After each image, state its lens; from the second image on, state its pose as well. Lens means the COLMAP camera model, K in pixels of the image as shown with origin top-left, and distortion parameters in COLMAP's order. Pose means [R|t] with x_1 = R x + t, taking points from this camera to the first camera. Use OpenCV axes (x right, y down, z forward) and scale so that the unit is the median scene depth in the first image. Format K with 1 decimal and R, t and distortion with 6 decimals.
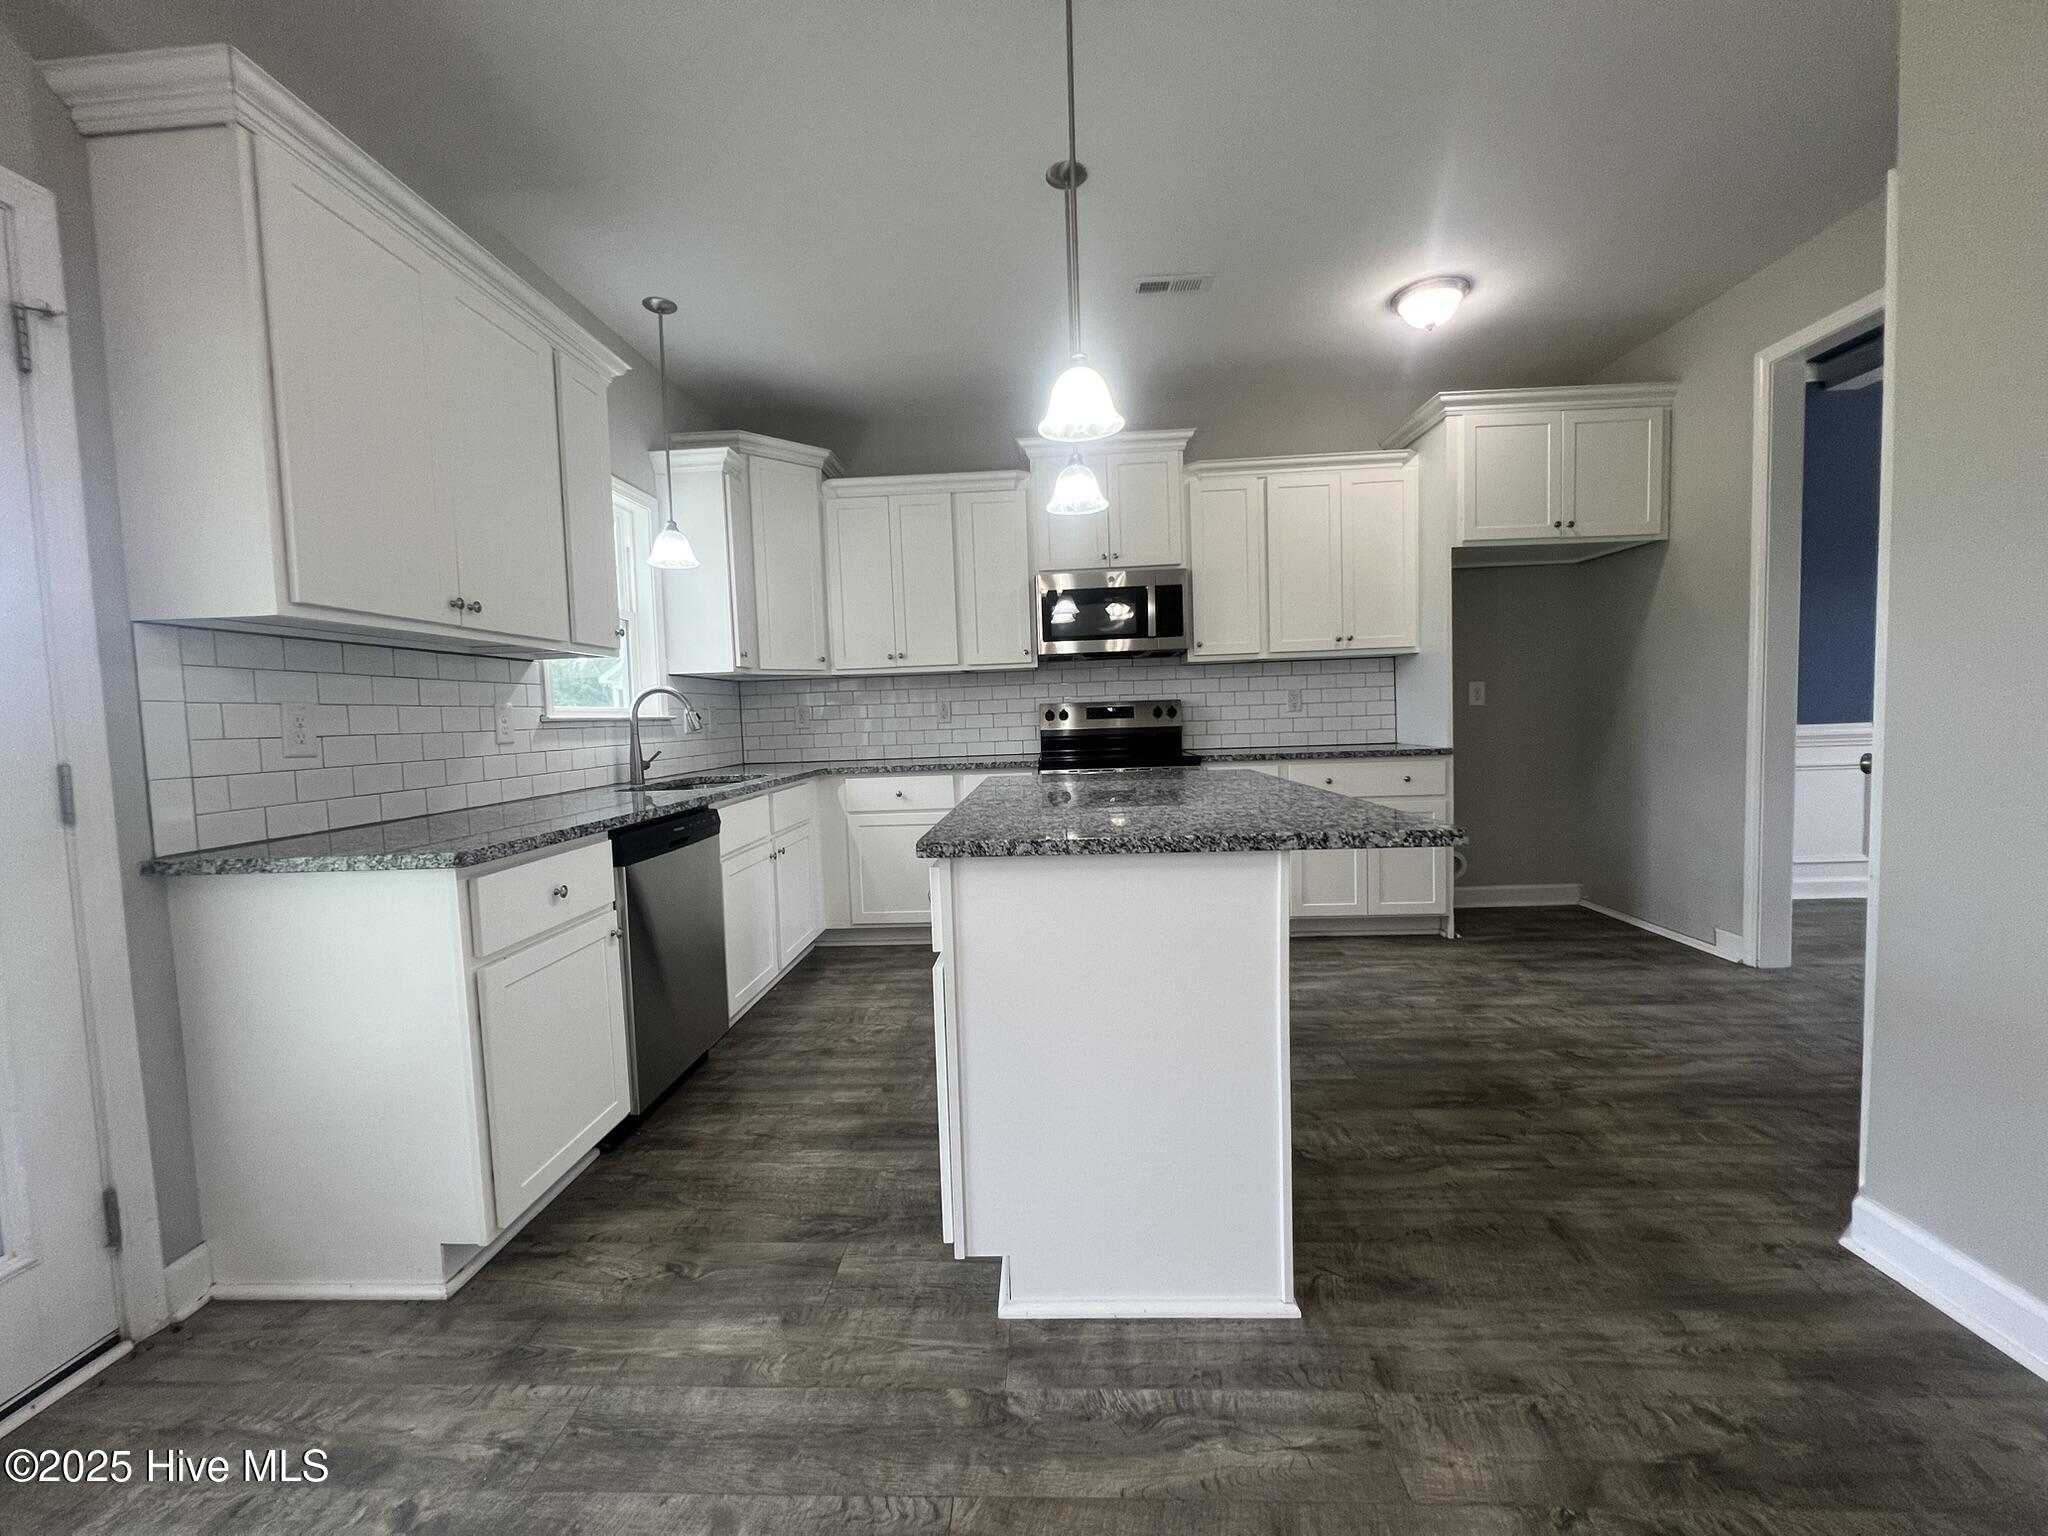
lens RADIAL K [[819.6, 0, 1020.9], [0, 819.6, 759.2], [0, 0, 1]] dist [-0.003168, 0.000838]
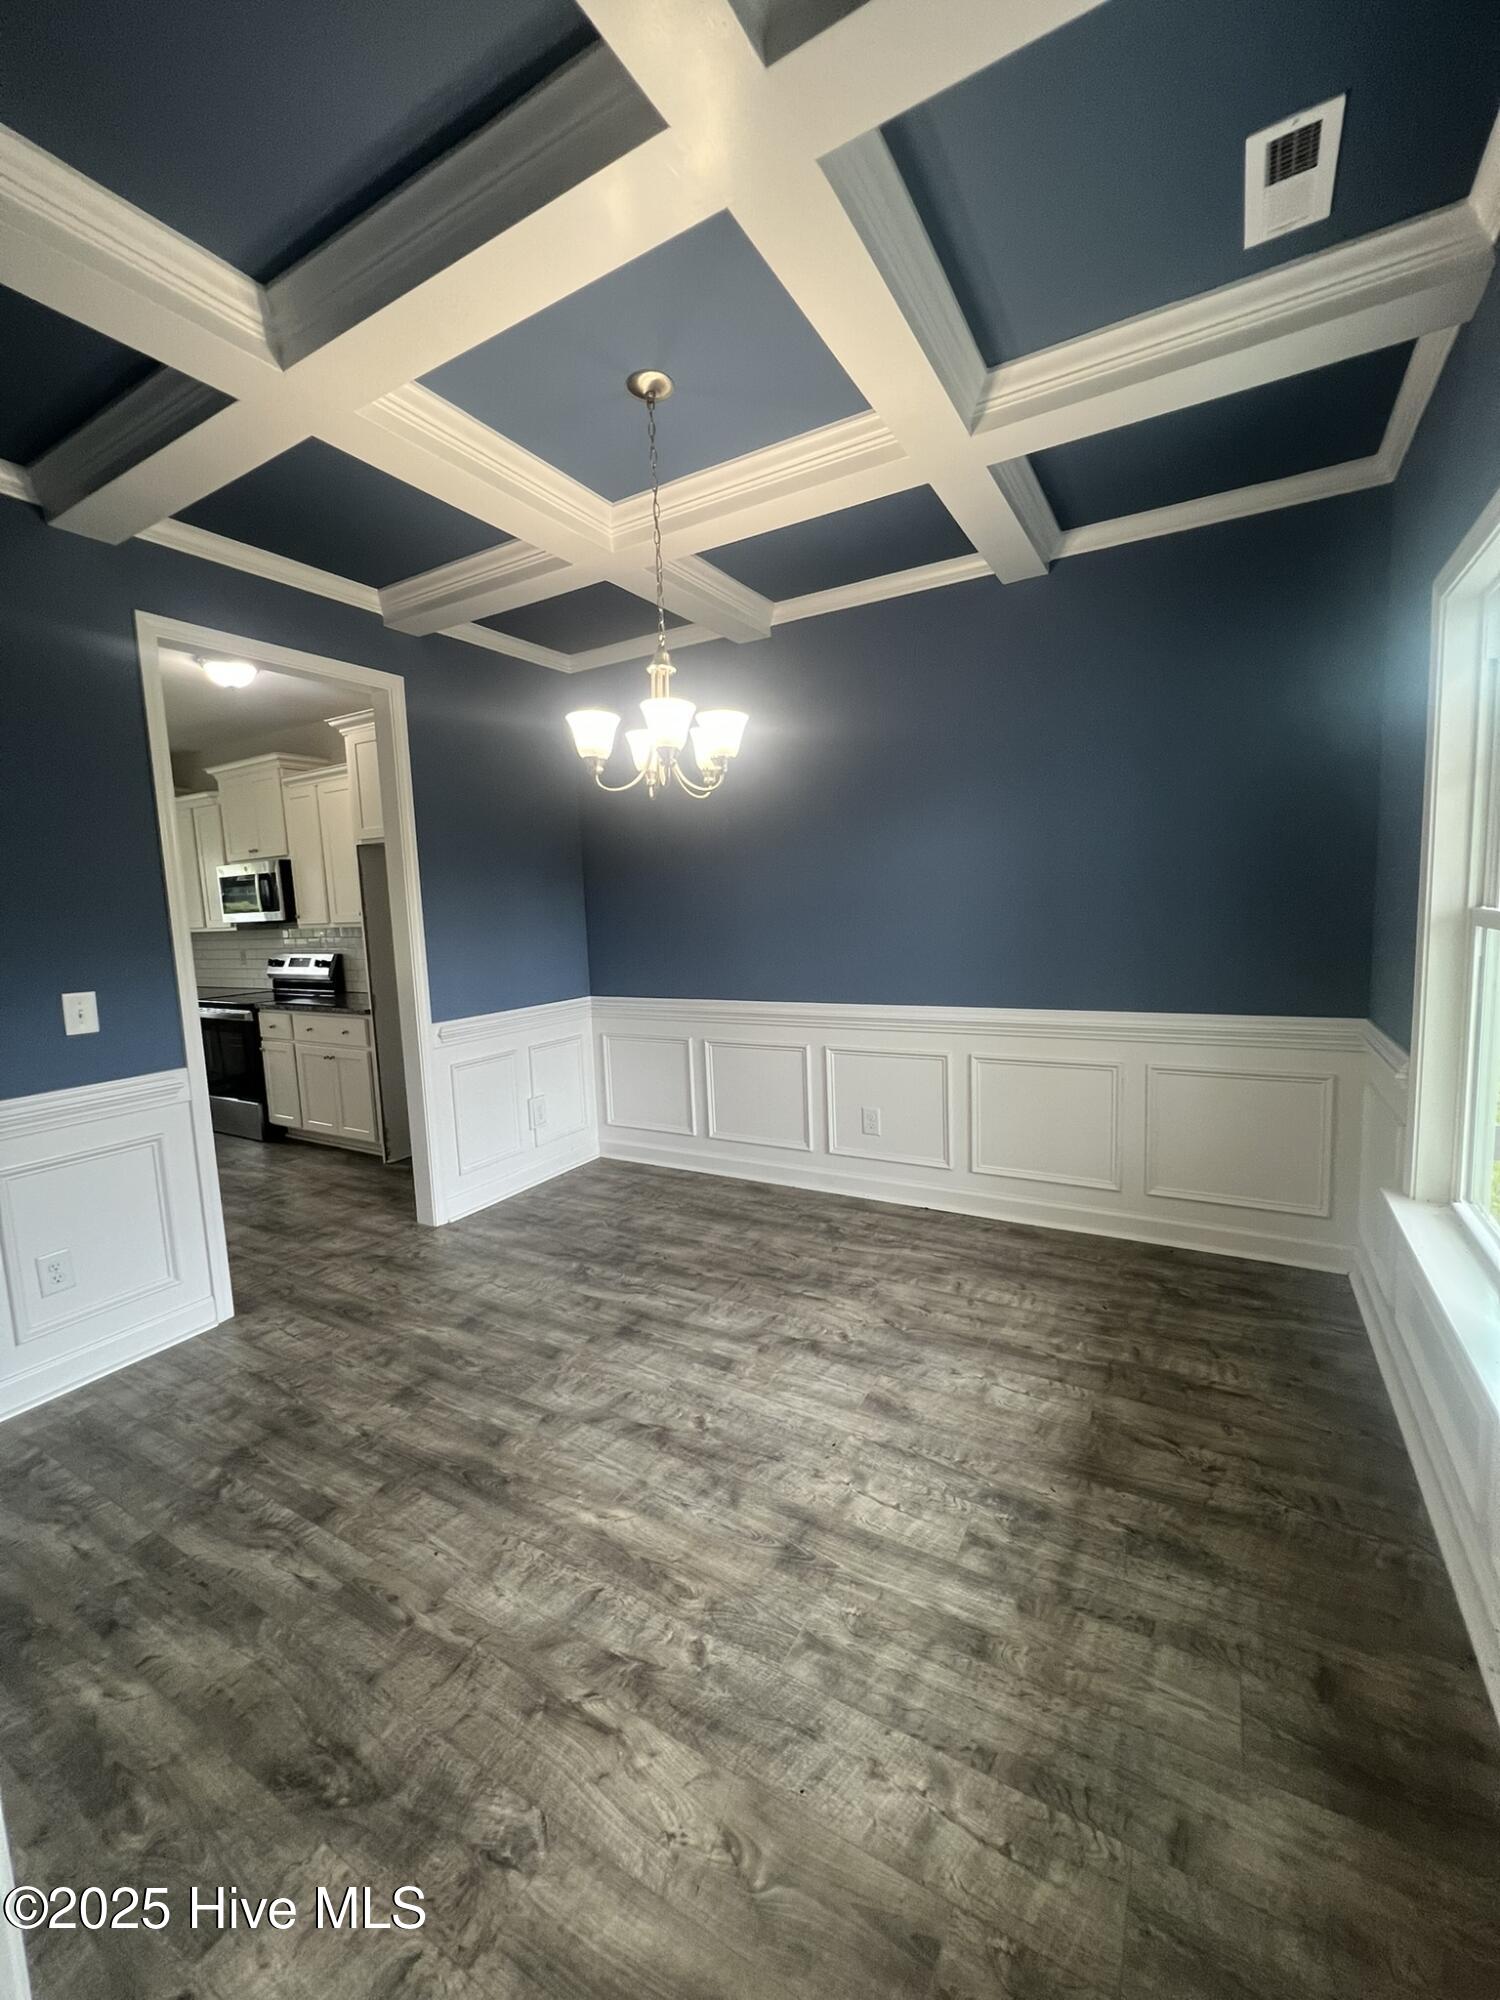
lens RADIAL K [[800.4, 0, 766.3], [0, 800.4, 992.3], [0, 0, 1]] dist [-0.003168, 0.000838]
pose [[0.896108, 0.051714, -0.440812, 1.859579], [-0.016533, 0.996389, 0.083282, -0.176252], [0.443527, -0.067342, 0.893727, 0.227288]]
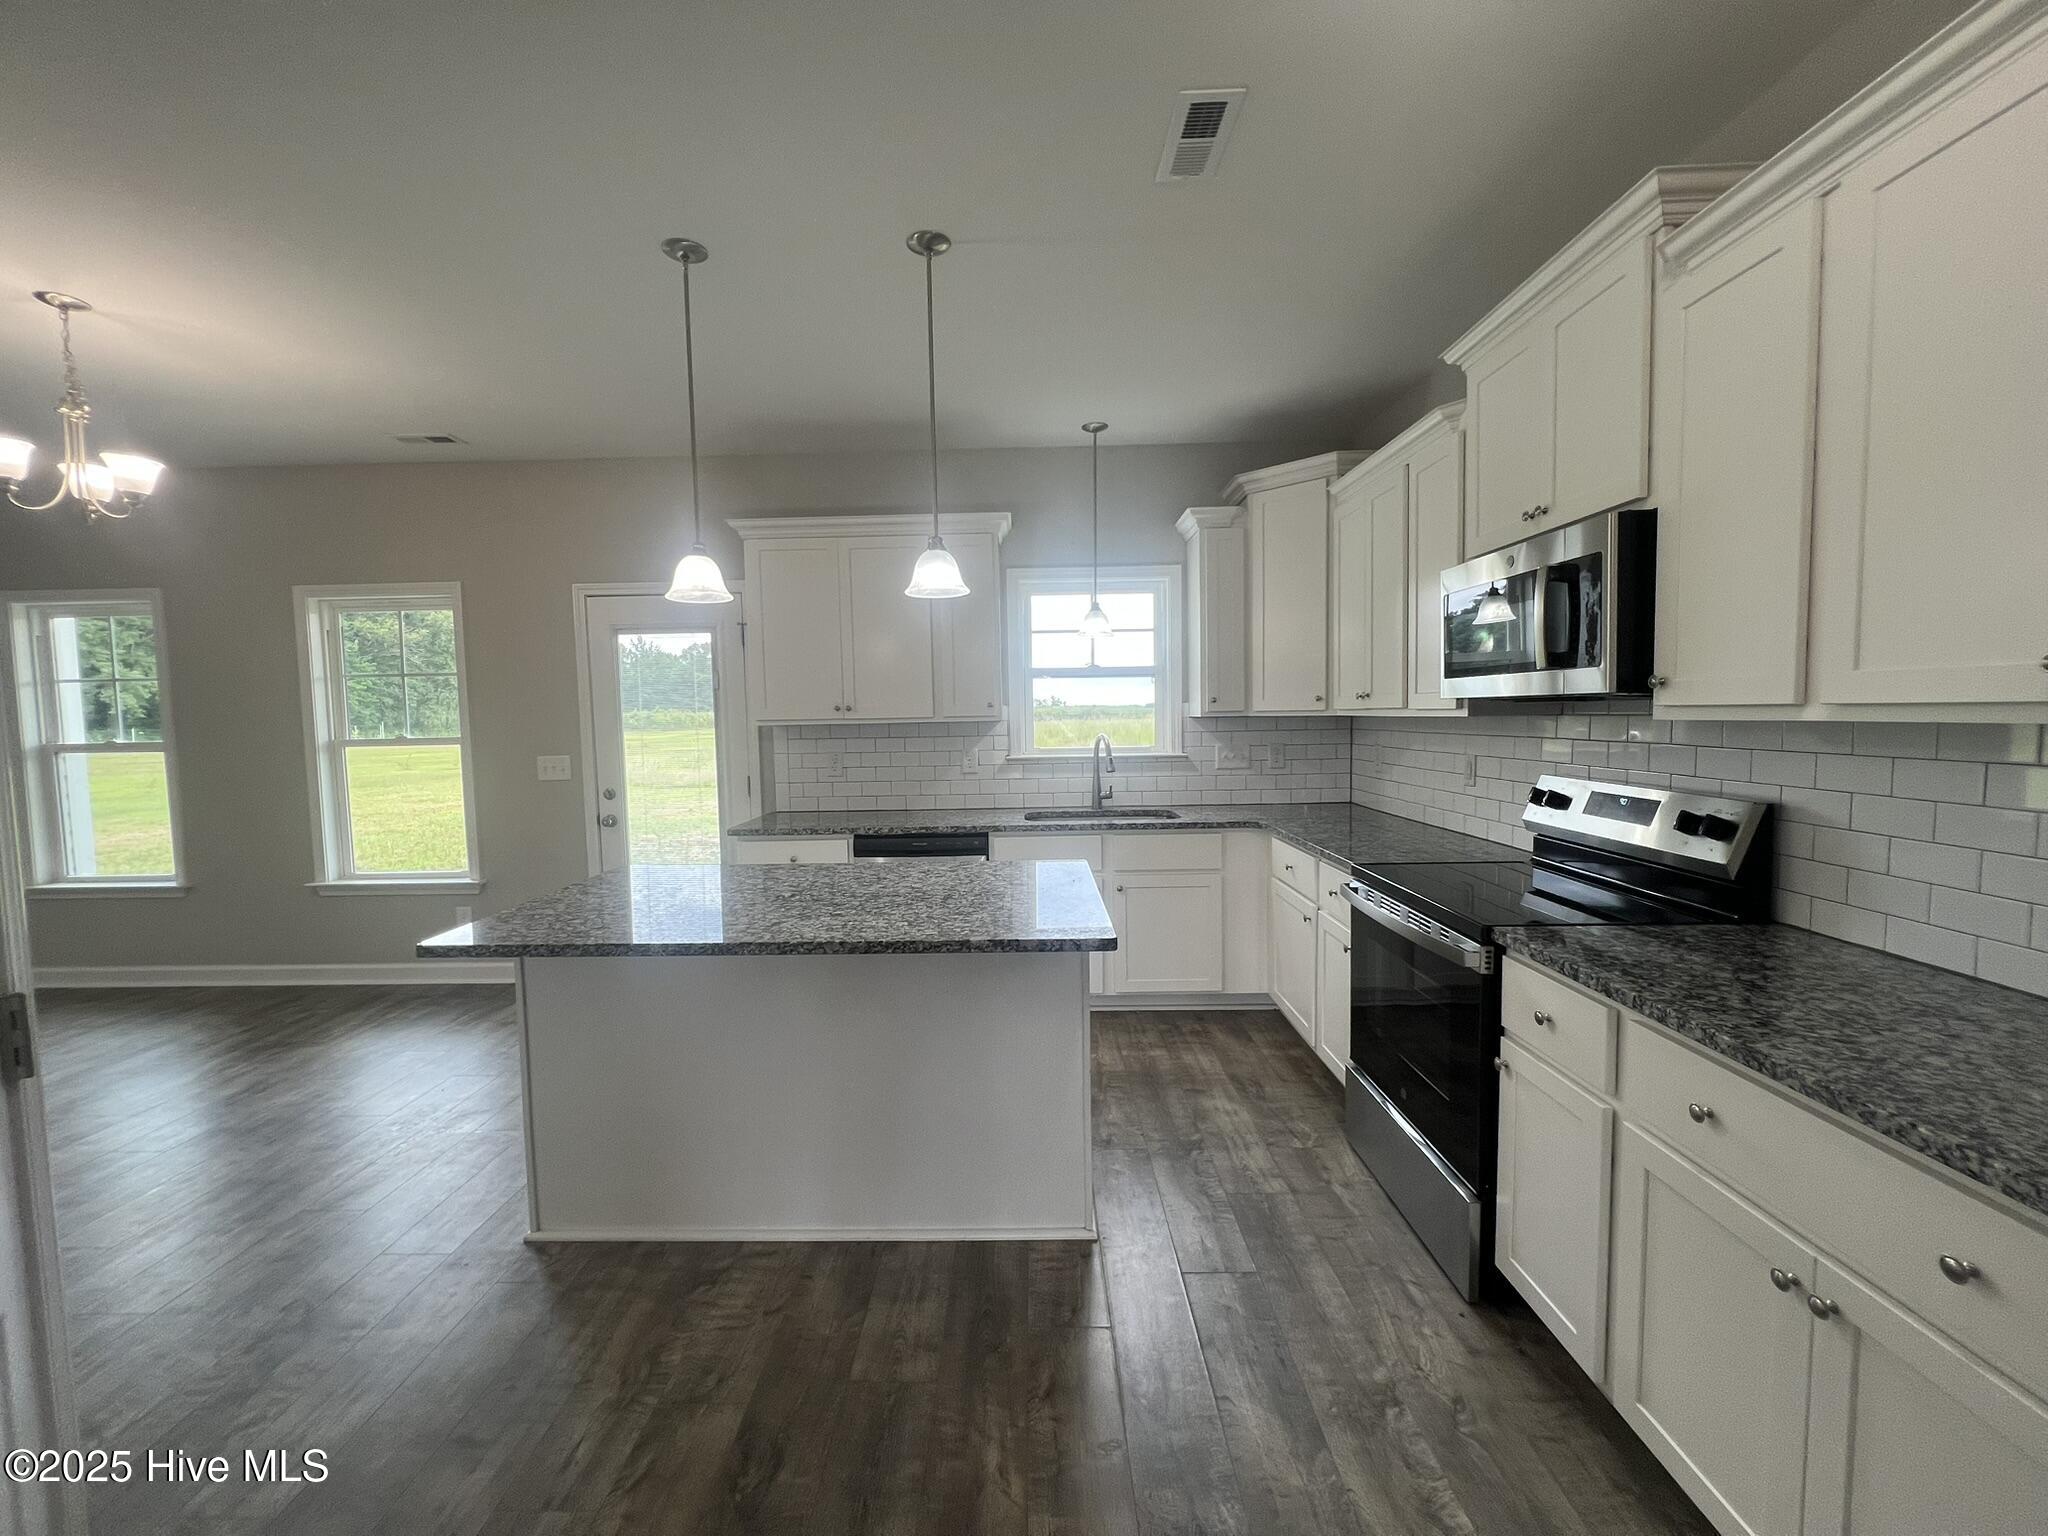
lens RADIAL K [[819.6, 0, 1004.5], [0, 819.6, 757.4], [0, 0, 1]] dist [-0.003168, 0.000838]
pose [[0.024972, 0.090318, -0.995600, 0.807603], [-0.035527, 0.995361, 0.089406, -0.161596], [0.999057, 0.033138, 0.028065, 0.826806]]
